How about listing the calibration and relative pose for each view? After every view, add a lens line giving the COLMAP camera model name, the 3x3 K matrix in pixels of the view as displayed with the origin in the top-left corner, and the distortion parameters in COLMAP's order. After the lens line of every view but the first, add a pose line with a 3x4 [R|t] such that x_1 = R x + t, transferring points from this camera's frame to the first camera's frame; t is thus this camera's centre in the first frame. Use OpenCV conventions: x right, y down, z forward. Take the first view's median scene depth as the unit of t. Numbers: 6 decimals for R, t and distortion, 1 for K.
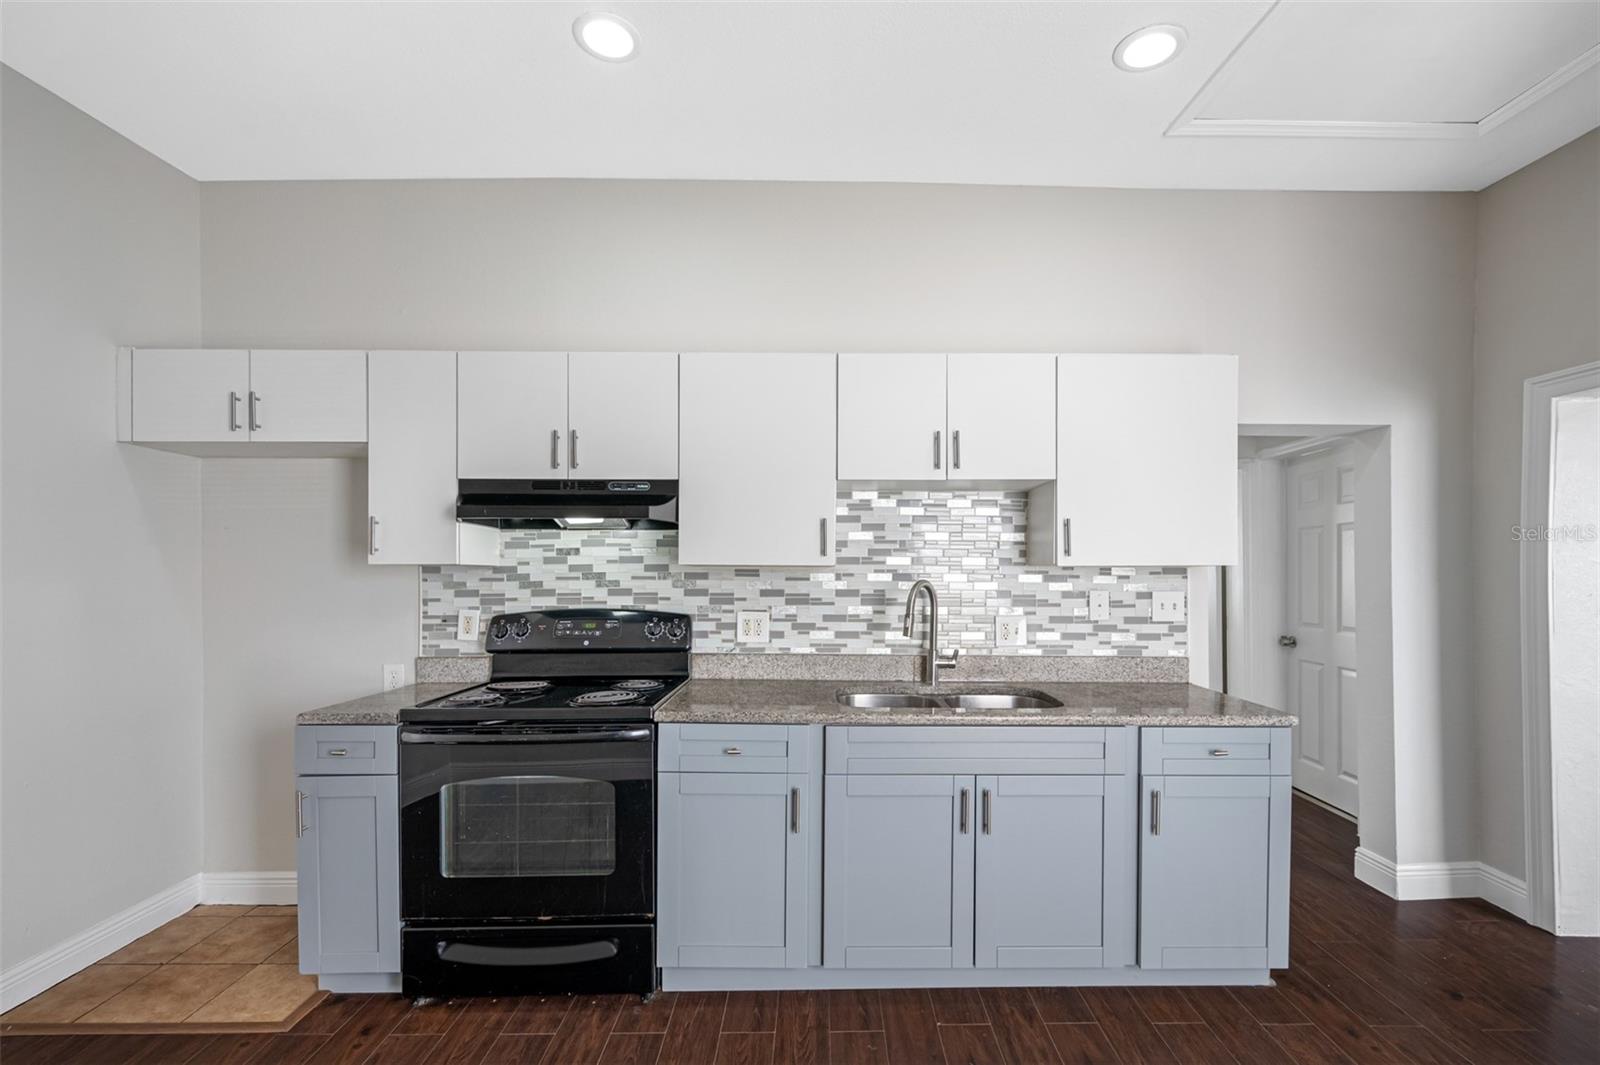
lens RADIAL K [[674.4, 0, 800.0], [0, 674.4, 546.6], [0, 0, 1]] dist [0.002594, -0.000589]
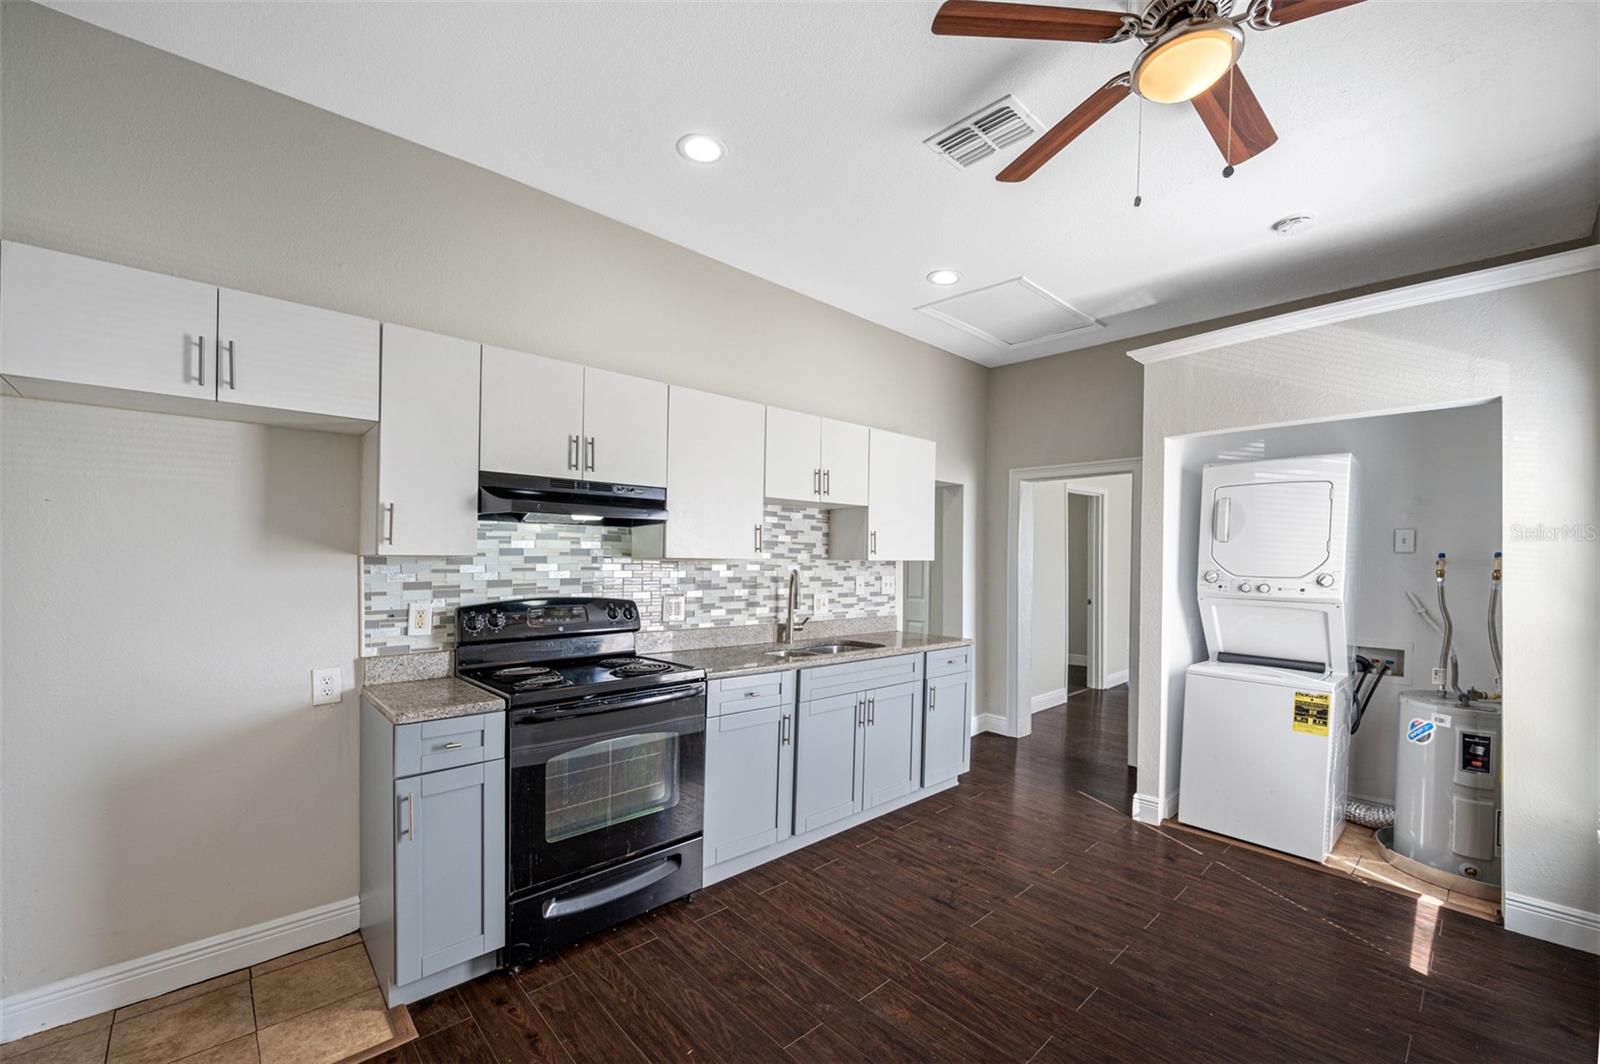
lens RADIAL K [[649.7, 0, 799.2], [0, 649.7, 539.7], [0, 0, 1]] dist [-0.009745, 0.000649]
pose [[0.743658, 0.026196, 0.668047, -0.701450], [-0.026394, 0.999603, -0.009817, -0.000542], [-0.668039, -0.010332, 0.744054, -0.031050]]
